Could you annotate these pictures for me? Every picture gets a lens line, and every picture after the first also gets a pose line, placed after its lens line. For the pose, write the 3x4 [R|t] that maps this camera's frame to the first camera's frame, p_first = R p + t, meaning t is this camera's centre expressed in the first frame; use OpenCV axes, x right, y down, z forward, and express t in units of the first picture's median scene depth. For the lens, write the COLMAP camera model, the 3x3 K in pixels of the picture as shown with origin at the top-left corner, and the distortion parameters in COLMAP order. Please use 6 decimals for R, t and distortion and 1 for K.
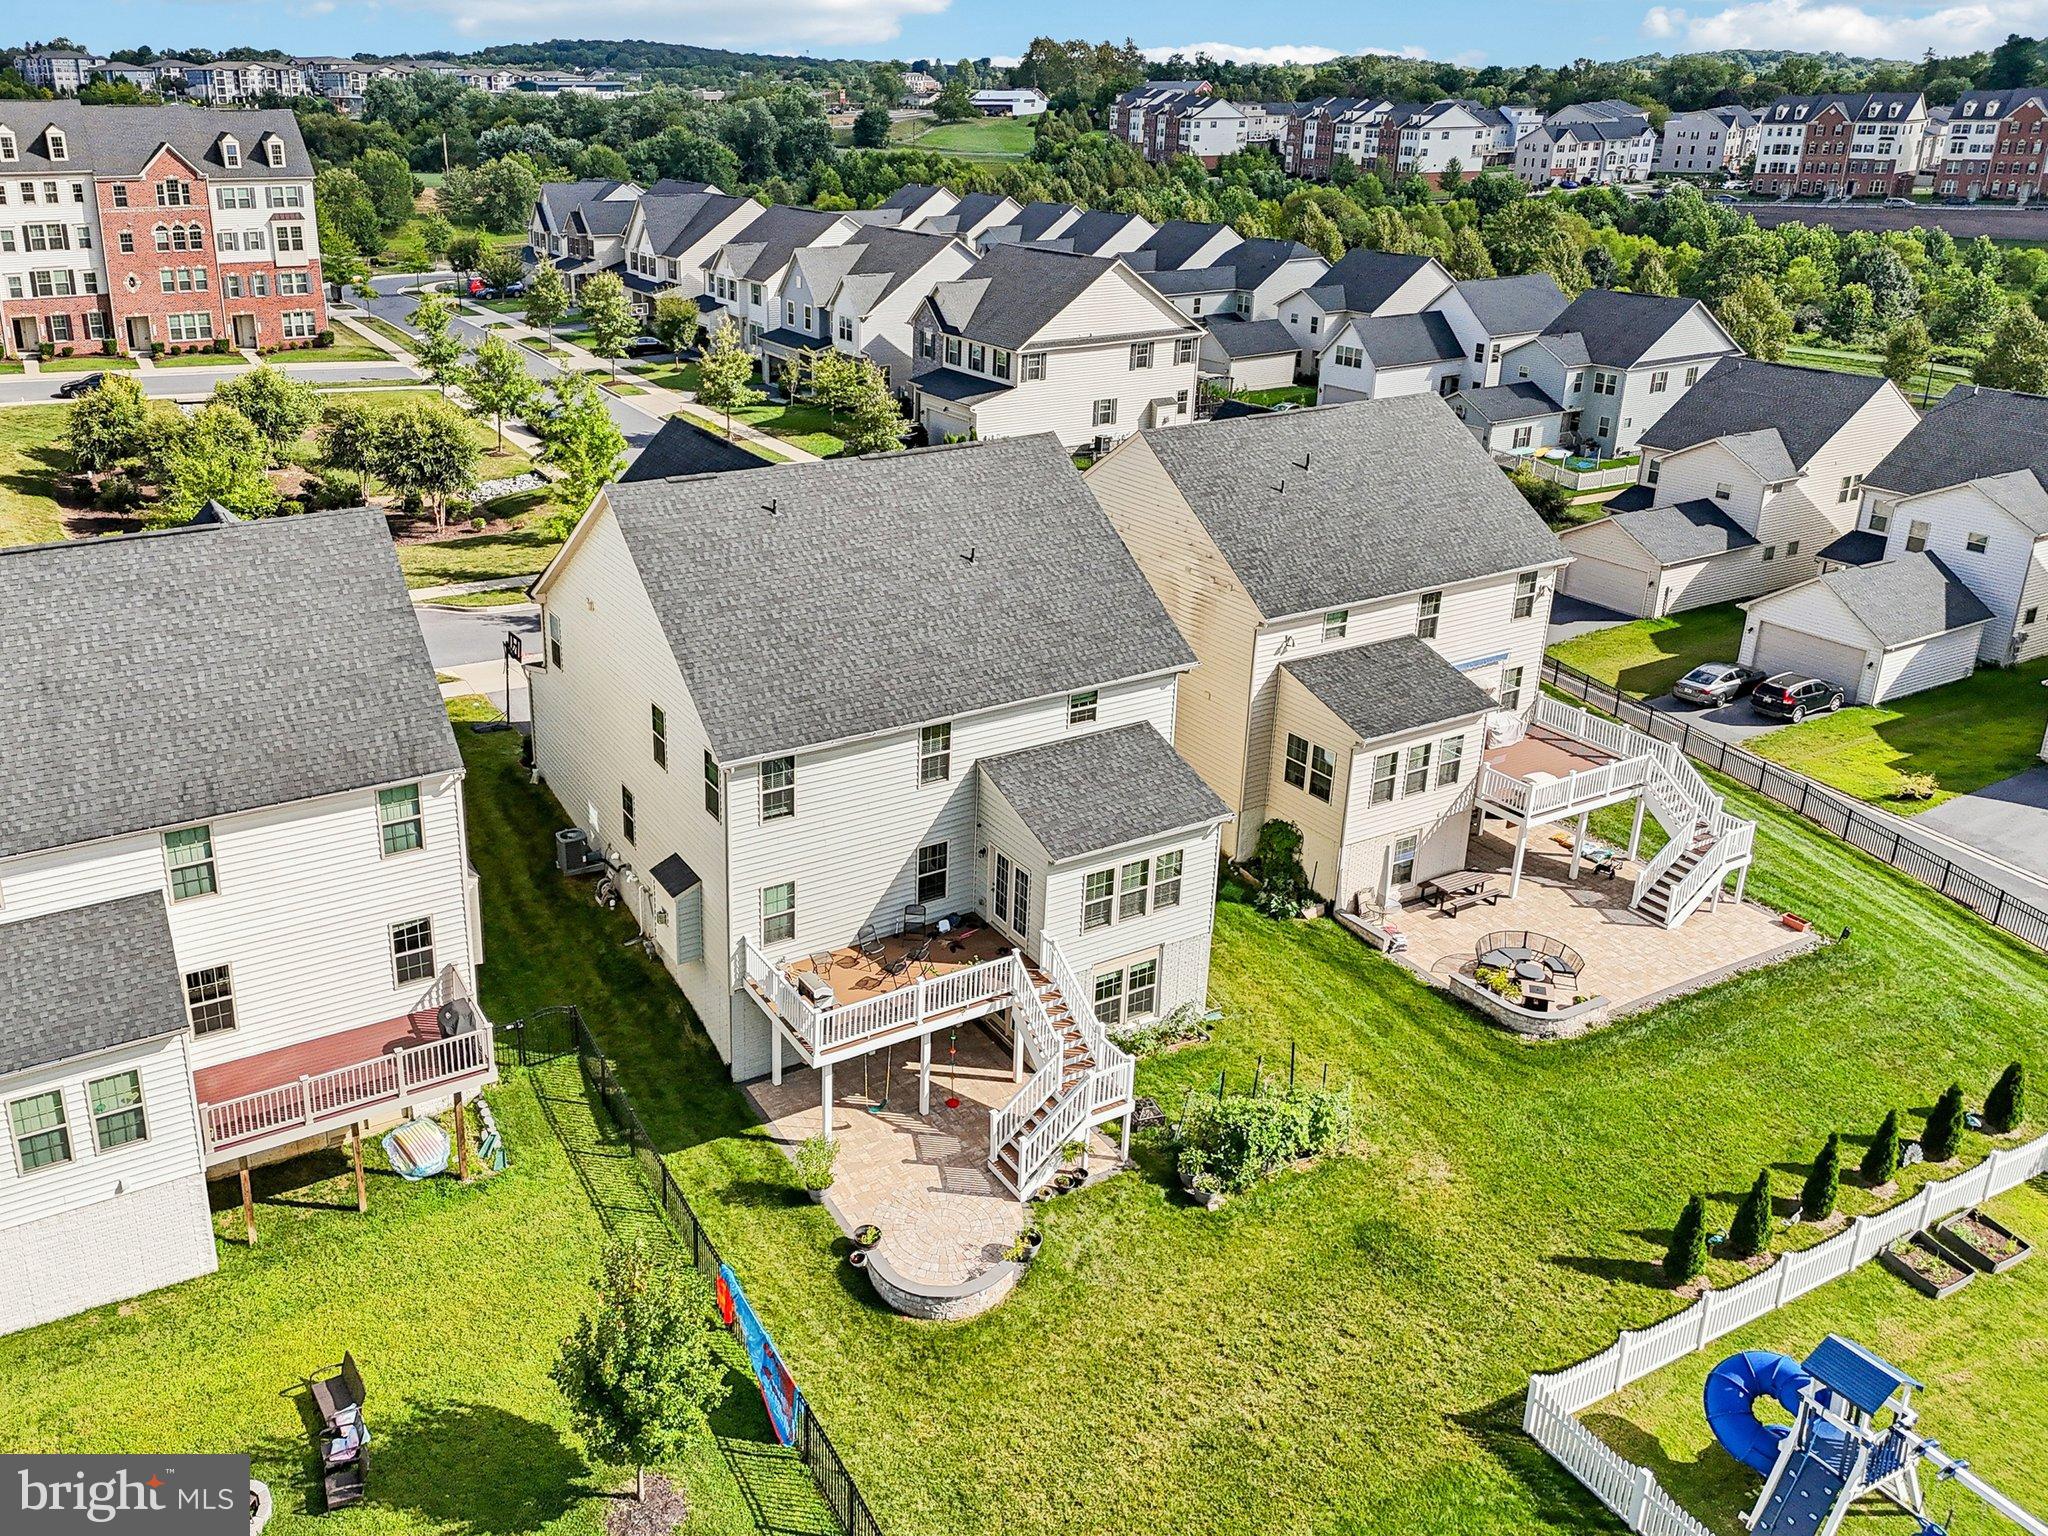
lens RADIAL K [[1596.0, 0, 910.1], [0, 1596.0, 647.8], [0, 0, 1]] dist [0.093110, -0.169202]
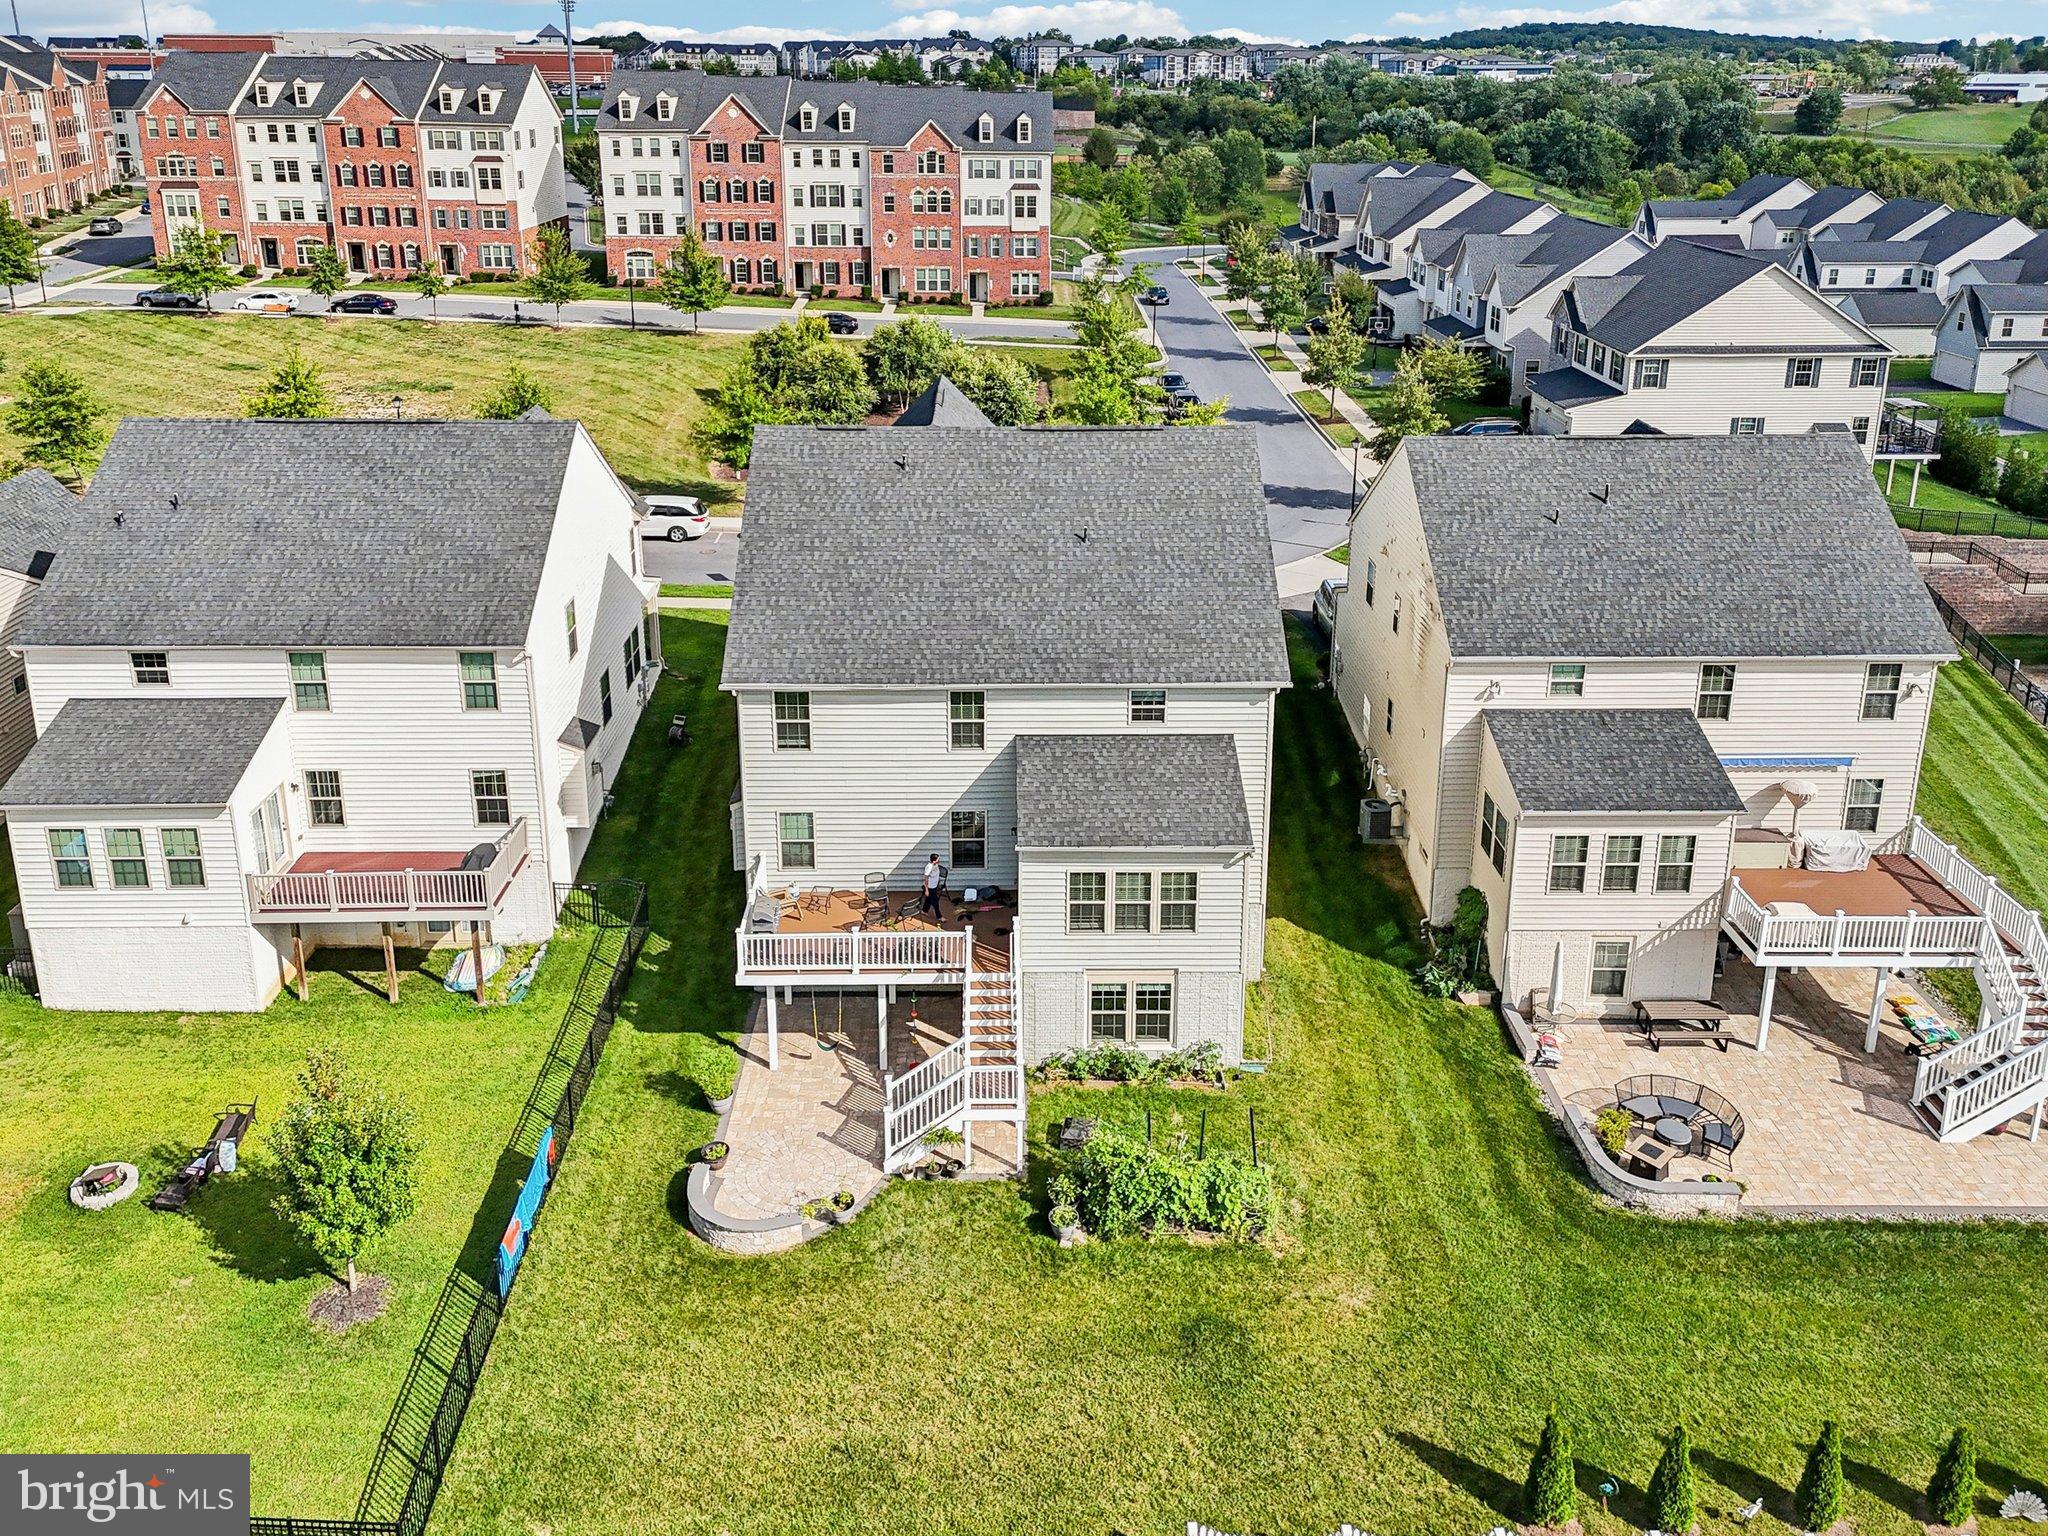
lens RADIAL K [[1609.3, 0, 1045.4], [0, 1609.3, 563.9], [0, 0, 1]] dist [0.070867, -0.102642]
pose [[0.879323, 0.141572, -0.454695, 0.400739], [-0.159512, 0.987195, -0.001107, -0.029565], [0.448716, 0.073503, 0.890646, 0.089703]]
